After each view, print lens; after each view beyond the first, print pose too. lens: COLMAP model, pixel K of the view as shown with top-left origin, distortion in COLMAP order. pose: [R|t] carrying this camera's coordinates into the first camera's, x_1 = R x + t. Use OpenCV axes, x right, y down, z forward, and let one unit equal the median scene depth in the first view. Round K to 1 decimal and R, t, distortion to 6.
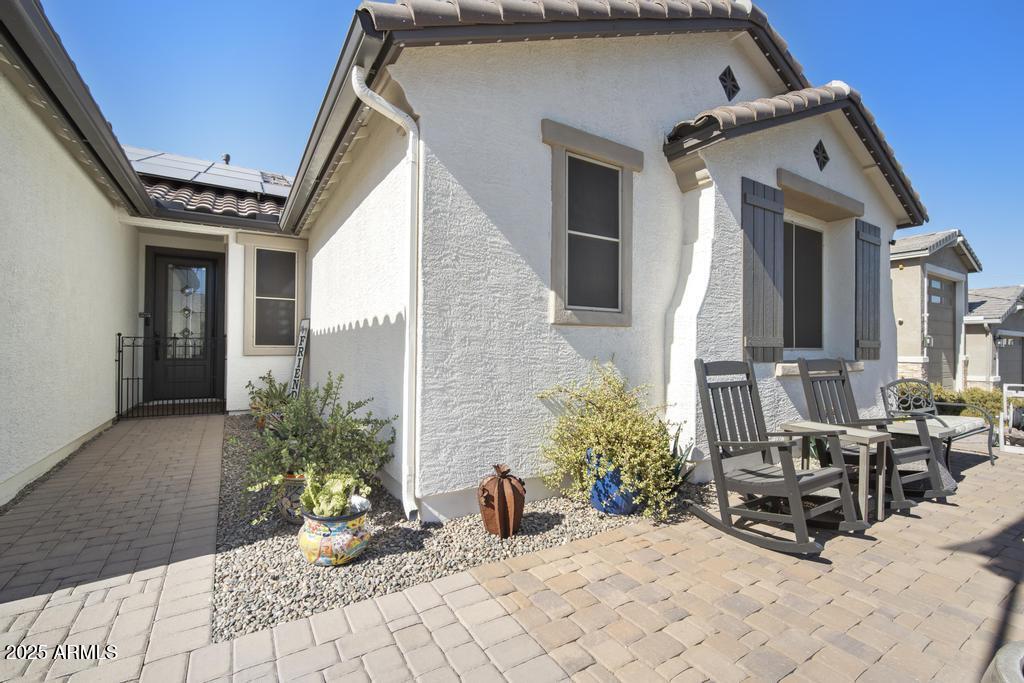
lens RADIAL K [[446.3, 0, 509.5], [0, 446.3, 346.5], [0, 0, 1]] dist [-0.015358, 0.000891]
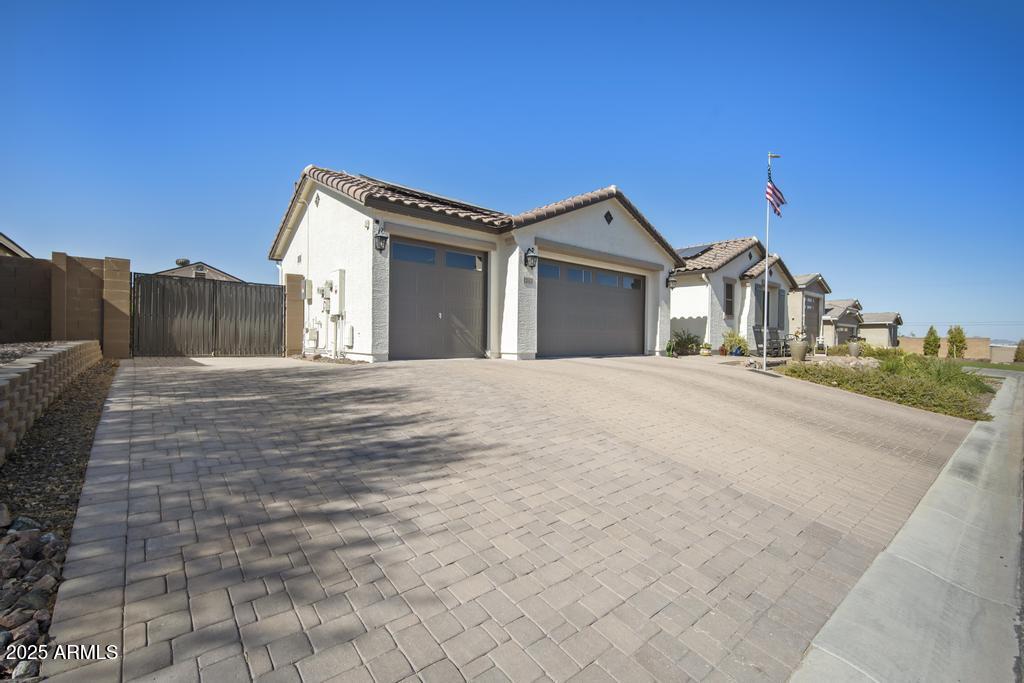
lens RADIAL K [[446.3, 0, 509.5], [0, 446.3, 346.5], [0, 0, 1]] dist [-0.015358, 0.000891]
pose [[0.989044, 0.003576, 0.147576, -0.681645], [-0.006578, 0.999781, 0.019862, 0.039552], [-0.147473, -0.020615, 0.988851, -0.802539]]
